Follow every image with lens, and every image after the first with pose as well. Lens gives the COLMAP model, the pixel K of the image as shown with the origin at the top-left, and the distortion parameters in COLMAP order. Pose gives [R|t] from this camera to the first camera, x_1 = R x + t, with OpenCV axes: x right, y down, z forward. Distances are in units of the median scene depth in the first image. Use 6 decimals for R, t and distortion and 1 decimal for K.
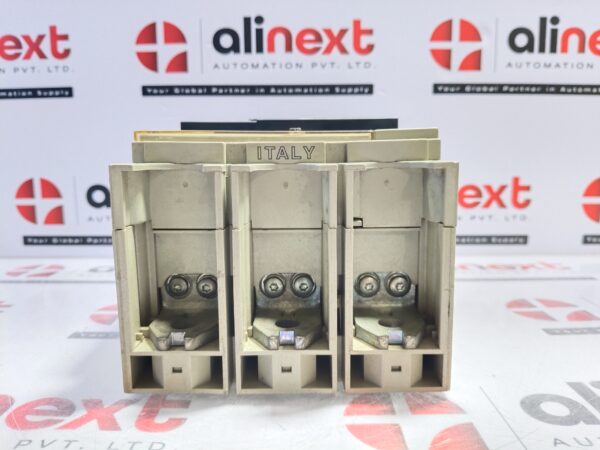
lens RADIAL K [[473.1, 0, 300.0], [0, 473.1, 225.0], [0, 0, 1]] dist [-0.040986, -0.003267]
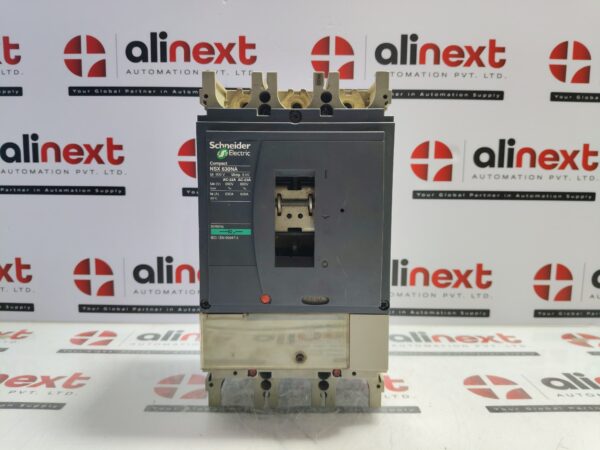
lens RADIAL K [[460.7, 0, 301.7], [0, 460.7, 224.9], [0, 0, 1]] dist [0.037781, -0.087952]
pose [[0.999803, 0.014318, 0.013720, -0.033394], [-0.013883, 0.999414, -0.031298, -0.165192], [-0.014160, 0.031101, 0.999416, -0.236408]]
